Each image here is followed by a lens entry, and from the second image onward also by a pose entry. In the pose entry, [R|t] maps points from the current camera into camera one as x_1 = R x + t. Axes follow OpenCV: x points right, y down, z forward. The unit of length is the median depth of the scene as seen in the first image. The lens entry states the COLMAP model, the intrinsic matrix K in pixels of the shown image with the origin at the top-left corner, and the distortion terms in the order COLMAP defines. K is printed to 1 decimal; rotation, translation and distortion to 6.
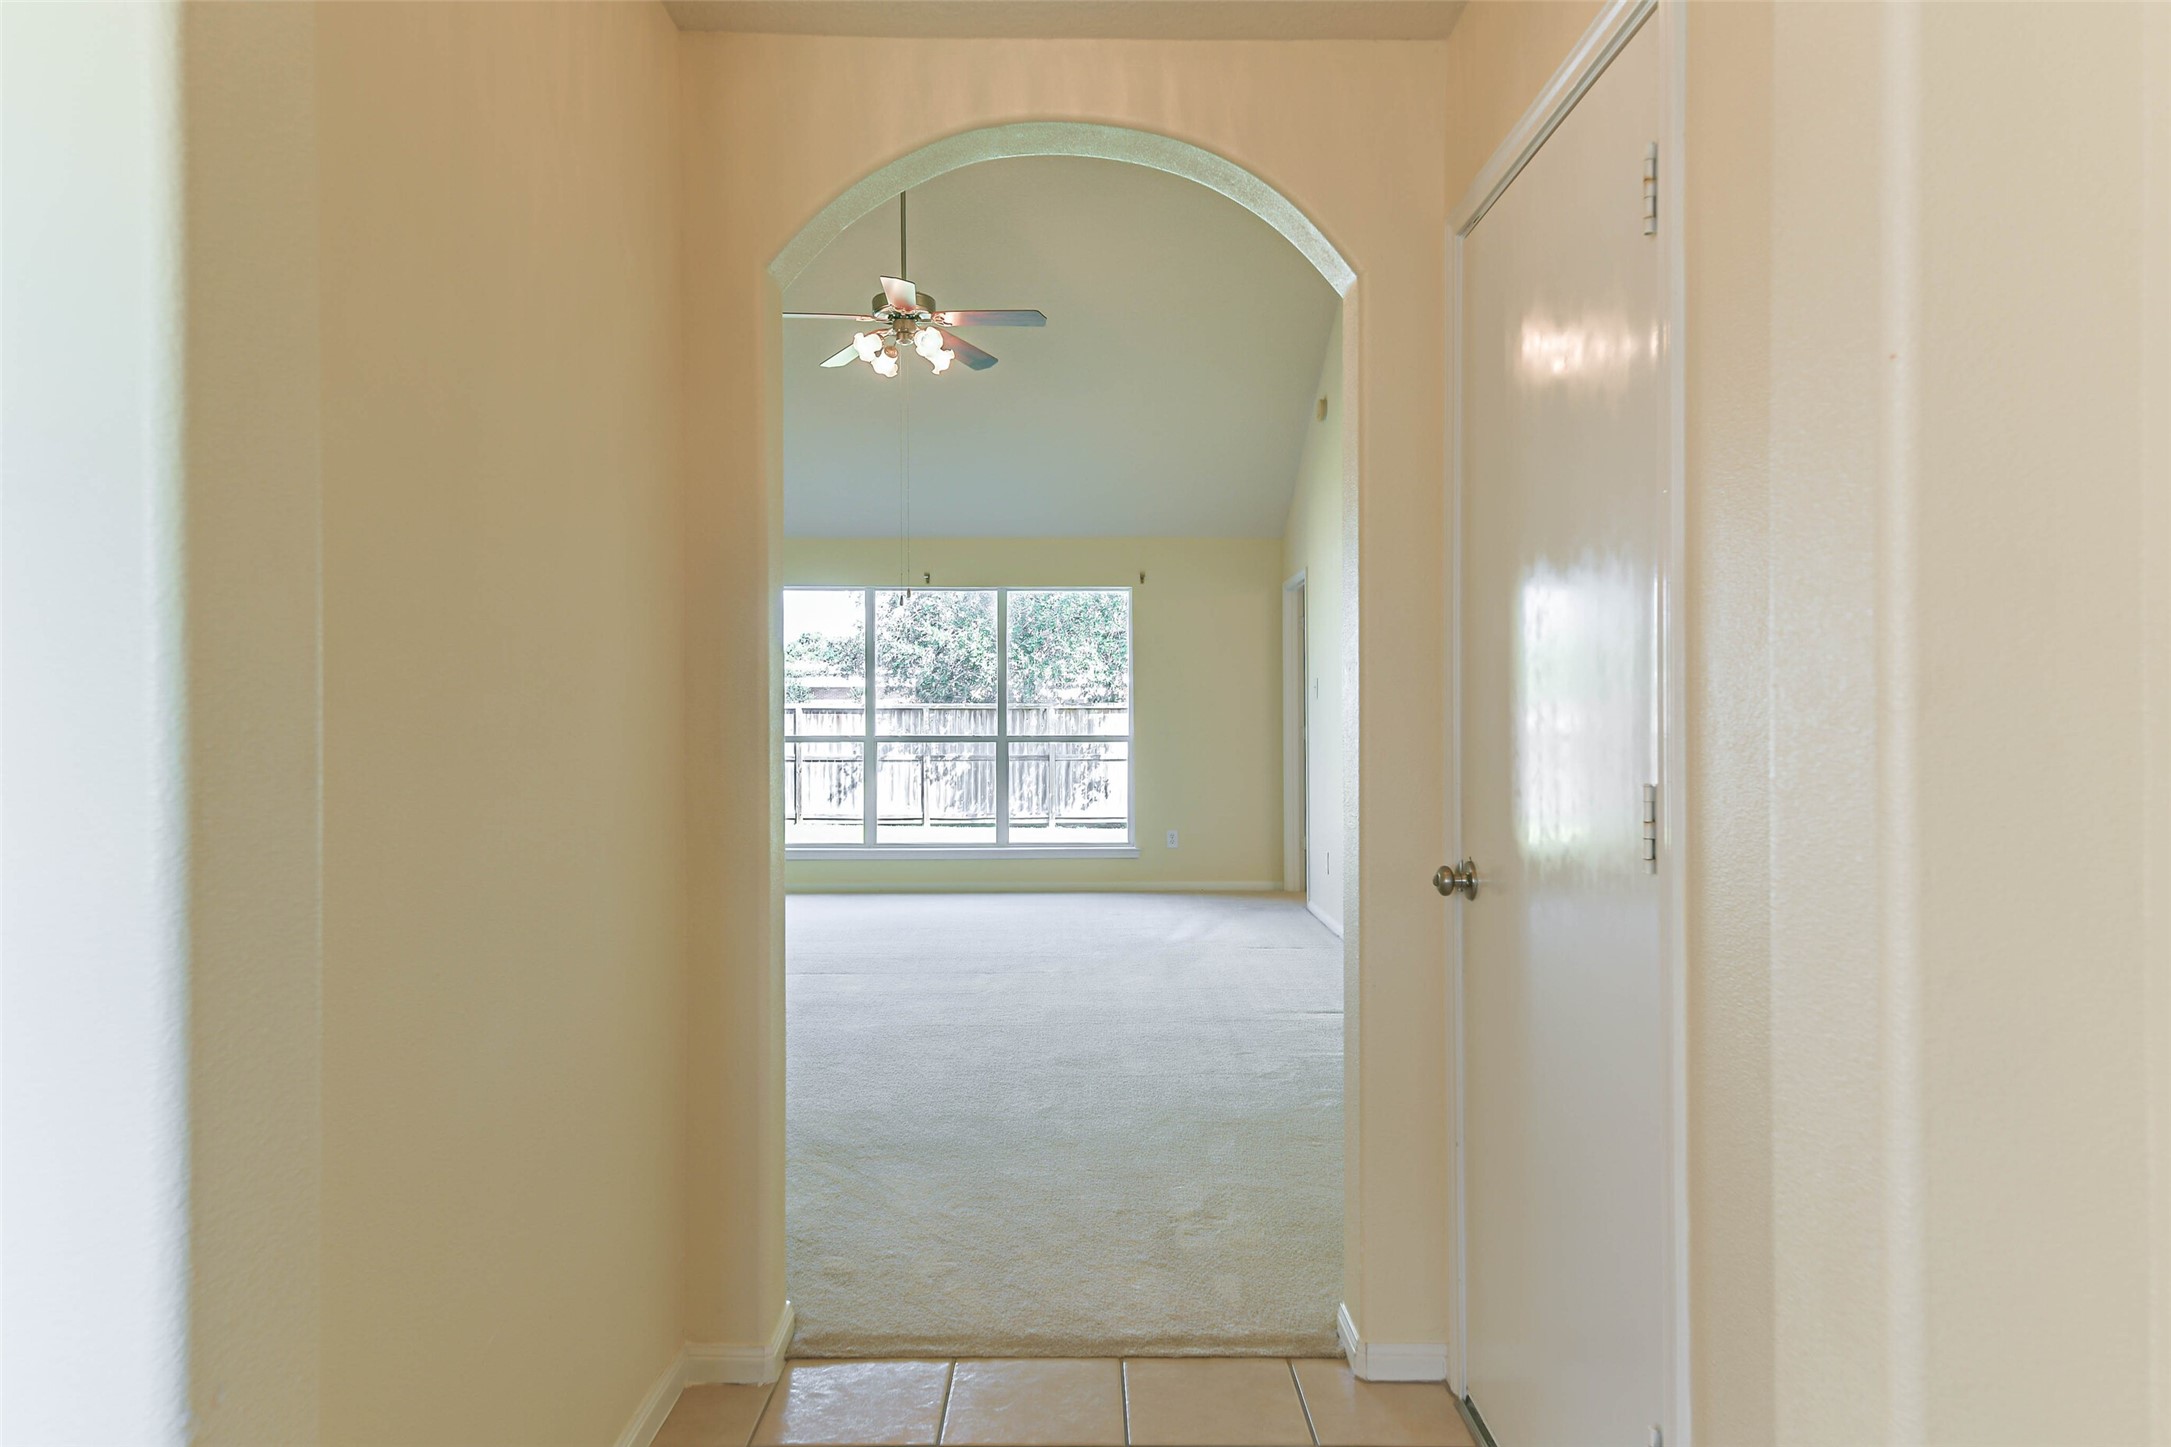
lens RADIAL K [[1338.2, 0, 1085.5], [0, 1338.2, 723.5], [0, 0, 1]] dist [0.000069, -0.000023]
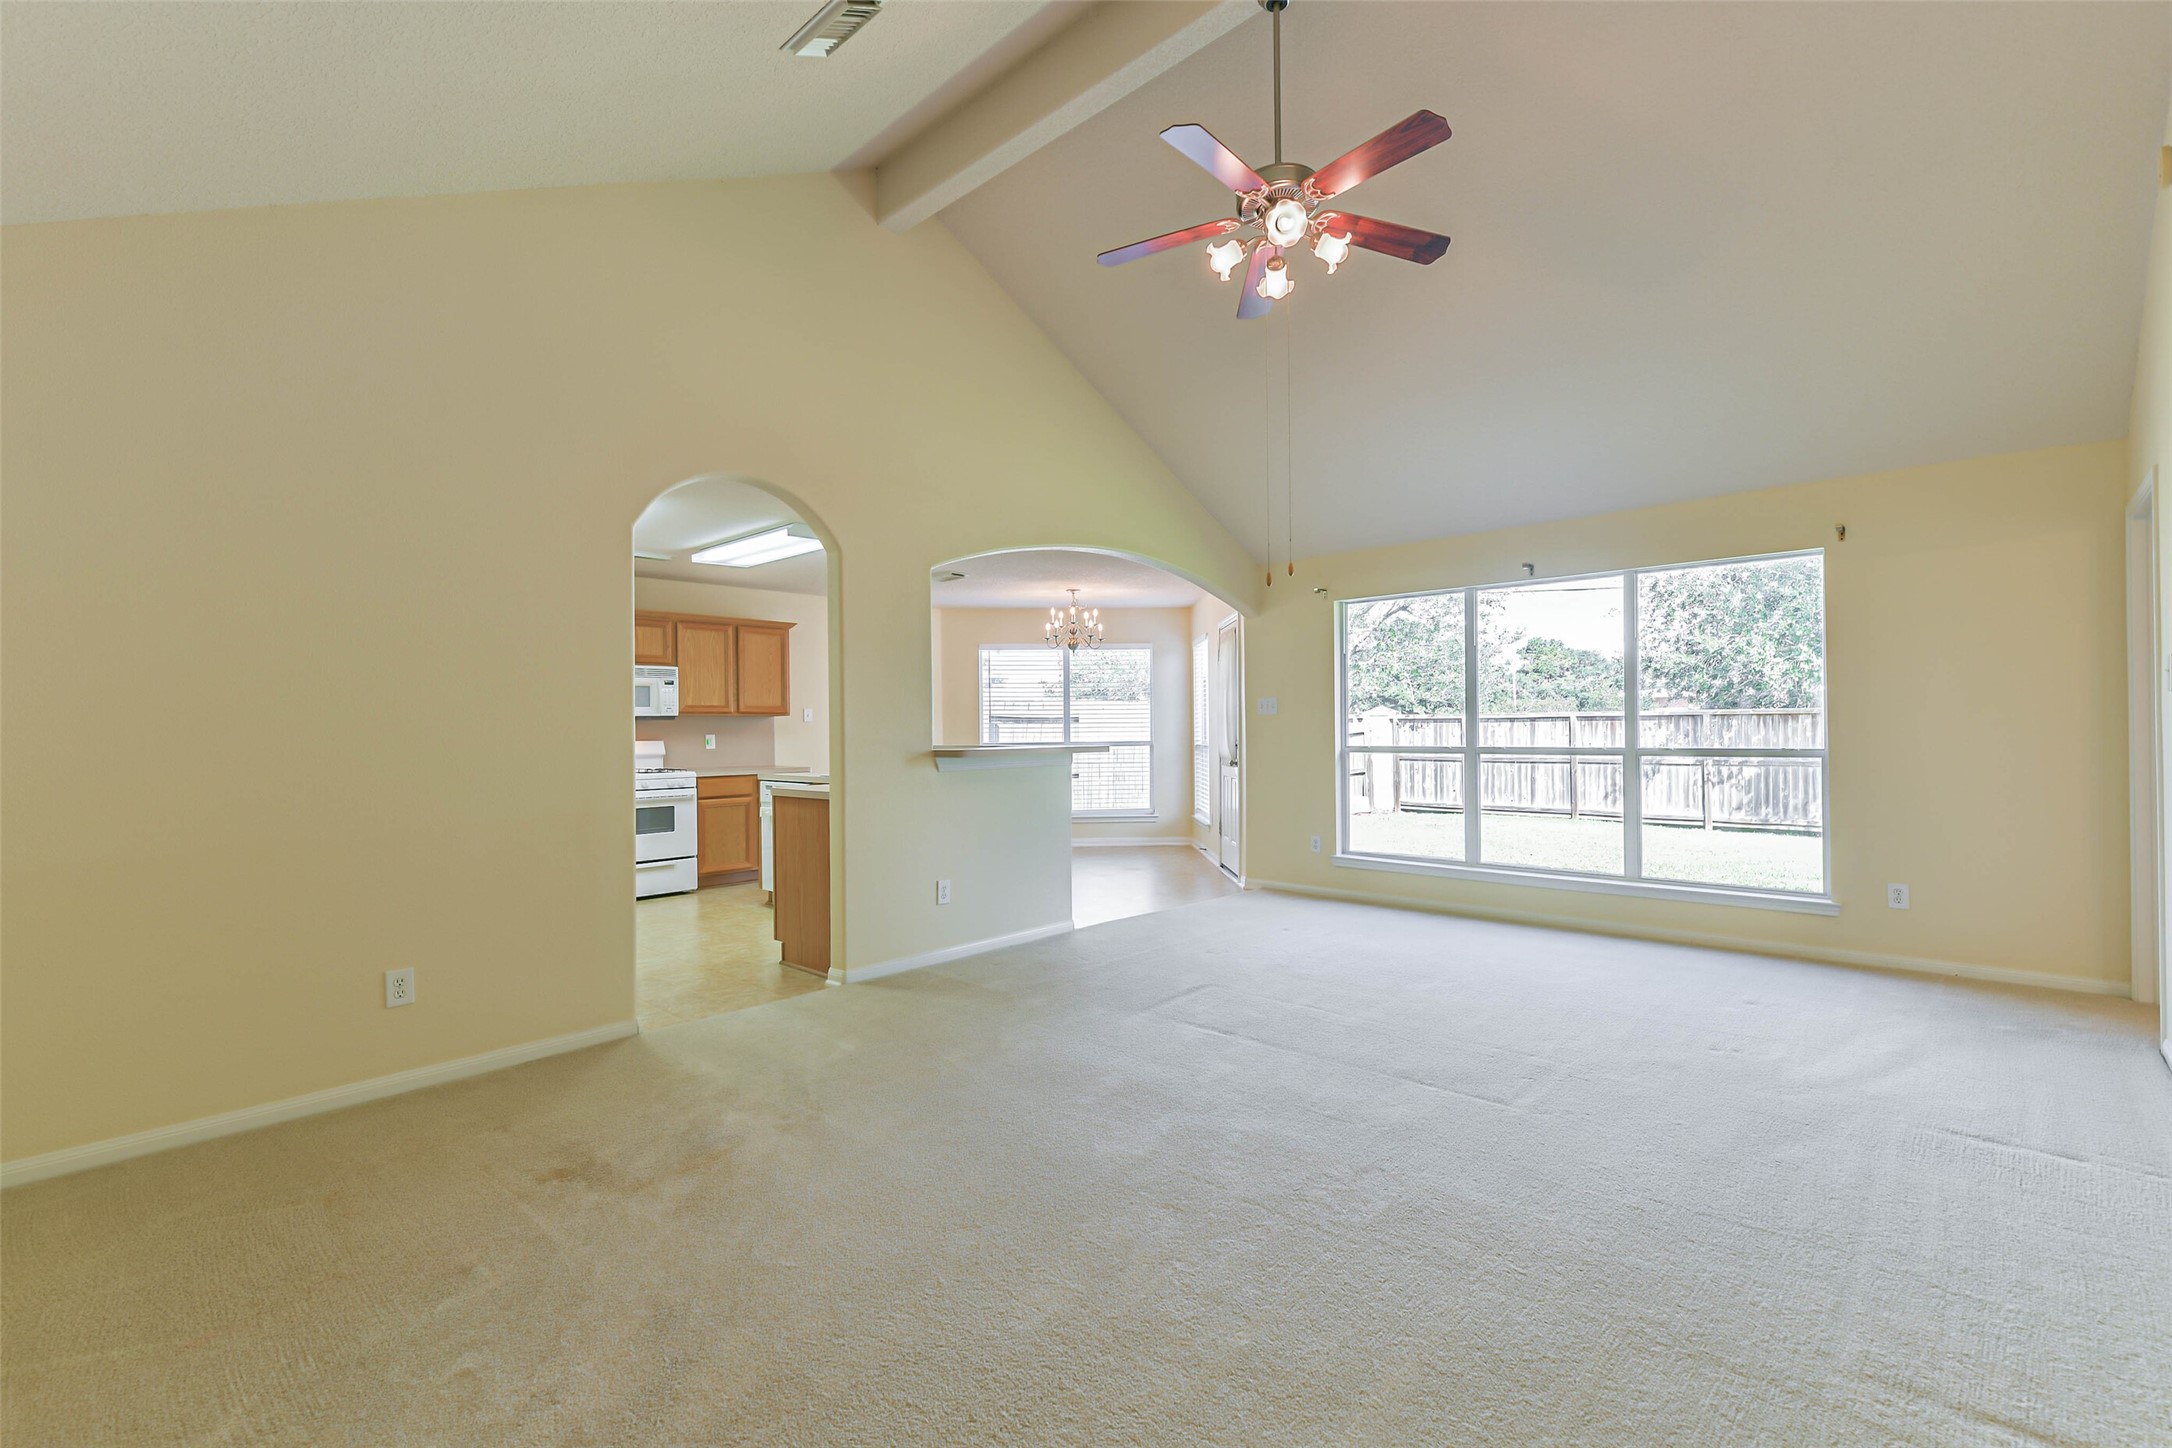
lens RADIAL K [[959.1, 0, 1086.0], [0, 959.1, 724.0], [0, 0, 1]] dist [0.009239, -0.000100]
pose [[0.732052, -0.008774, -0.681192, 0.037460], [0.005560, 0.999961, -0.006905, -0.001395], [0.681226, 0.001268, 0.732072, 0.123975]]
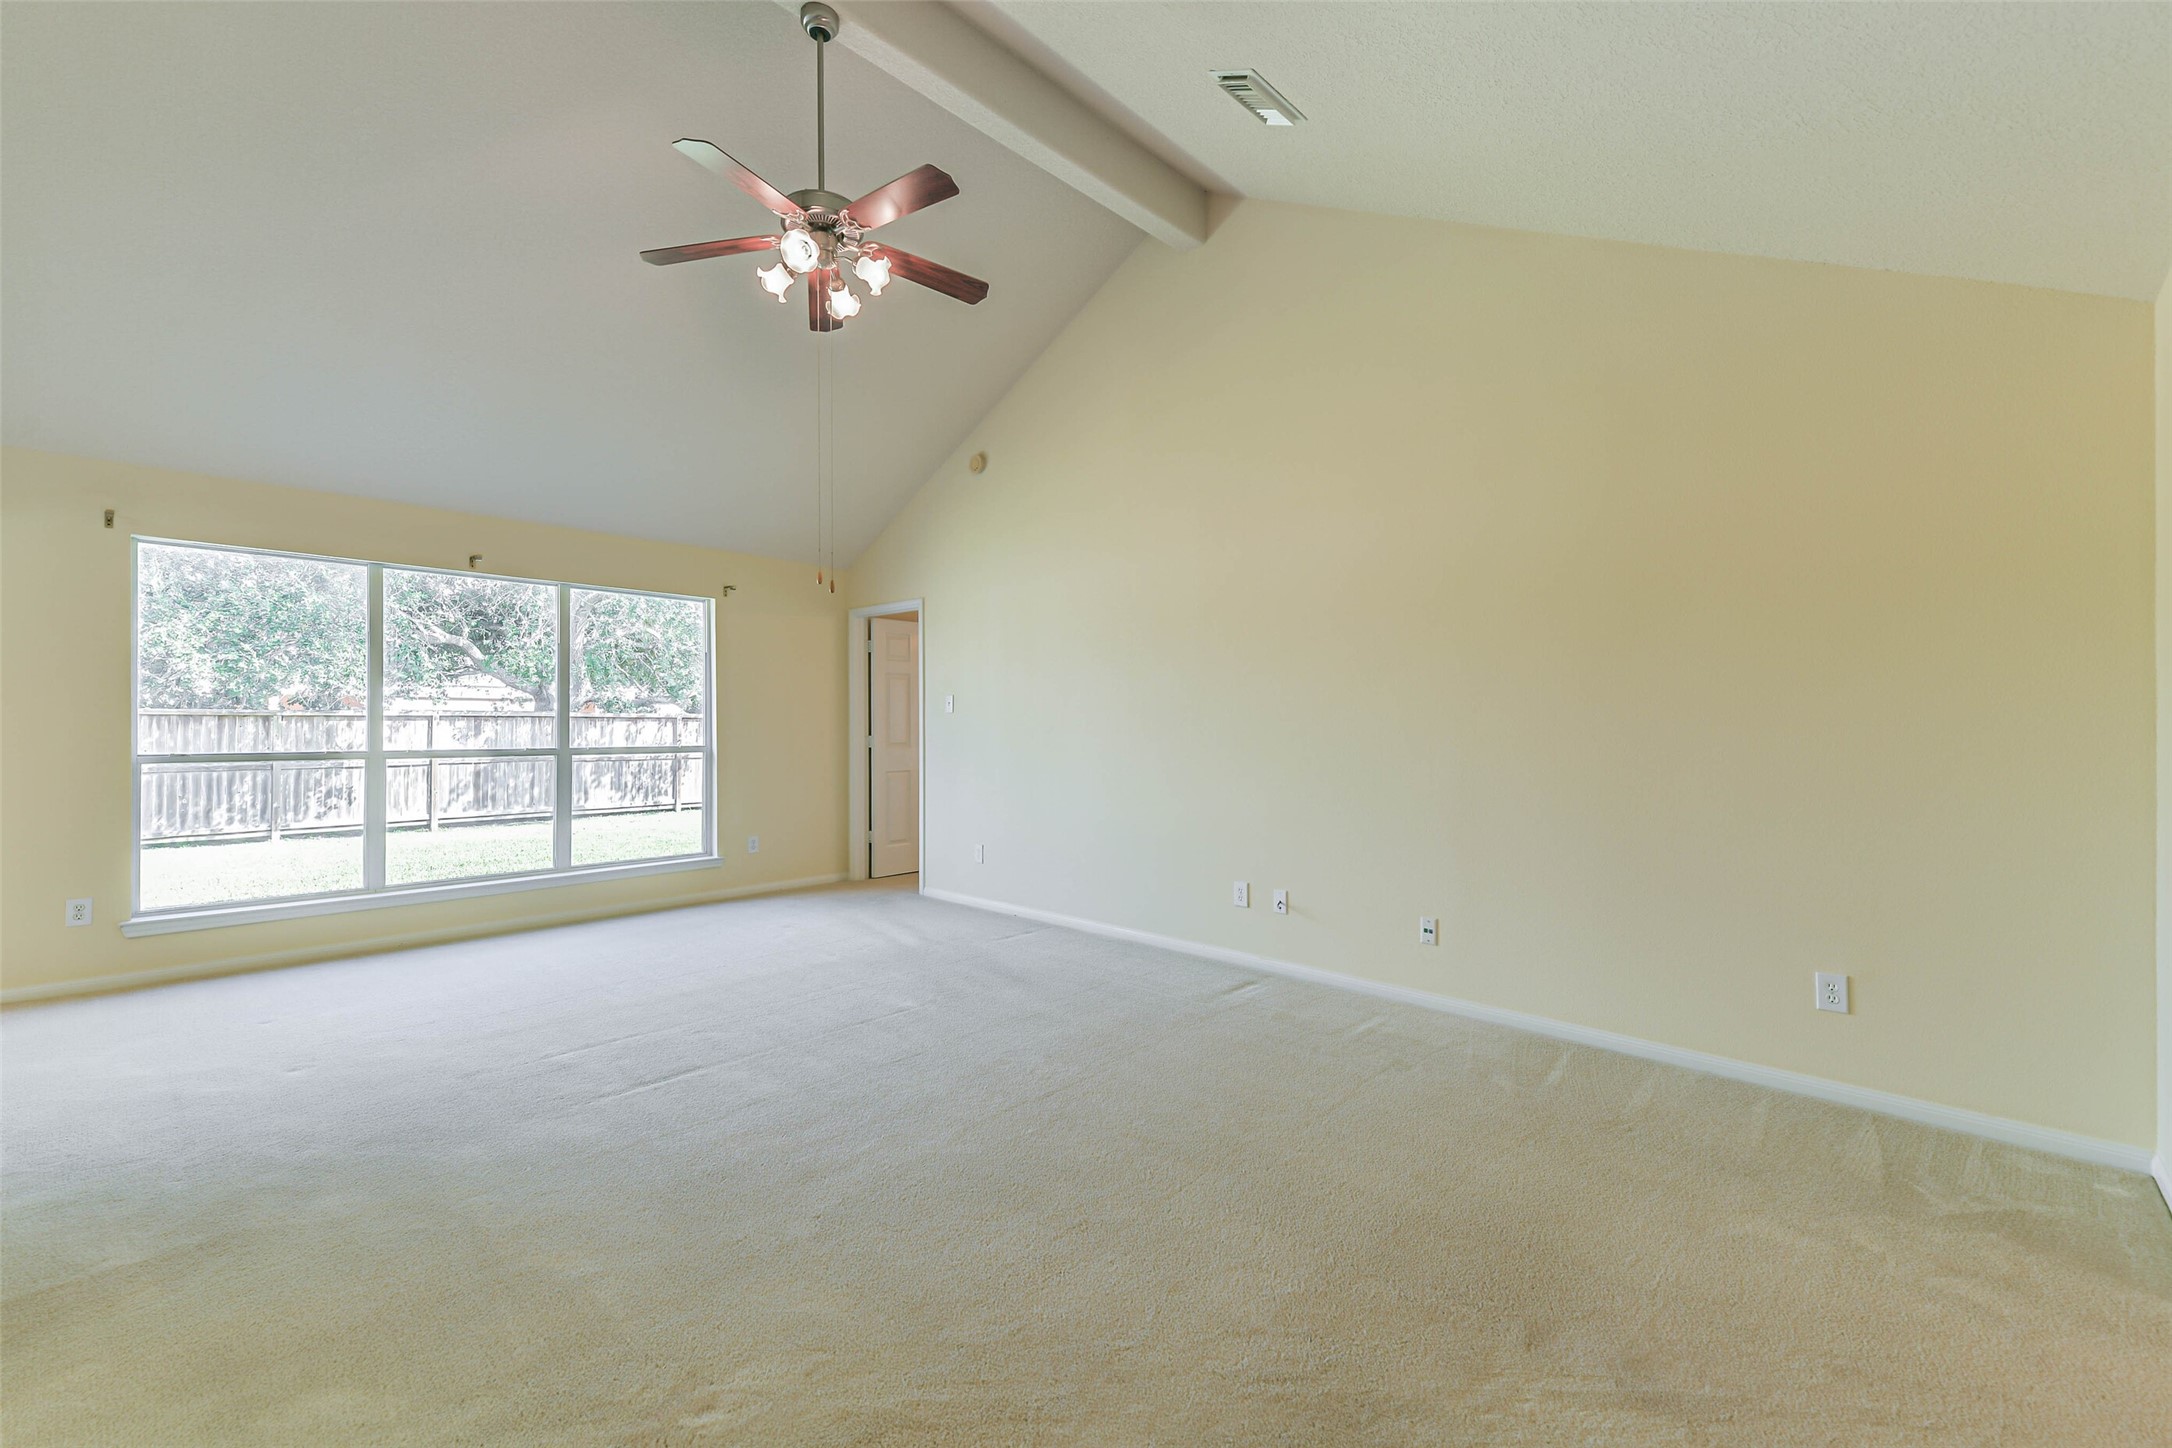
lens RADIAL K [[885.8, 0, 1095.4], [0, 885.8, 724.5], [0, 0, 1]] dist [0.049032, -0.020076]
pose [[0.685388, 0.002813, 0.728172, -0.097926], [0.000574, 0.999990, -0.004403, -0.001425], [-0.728177, 0.003436, 0.685380, 0.123621]]
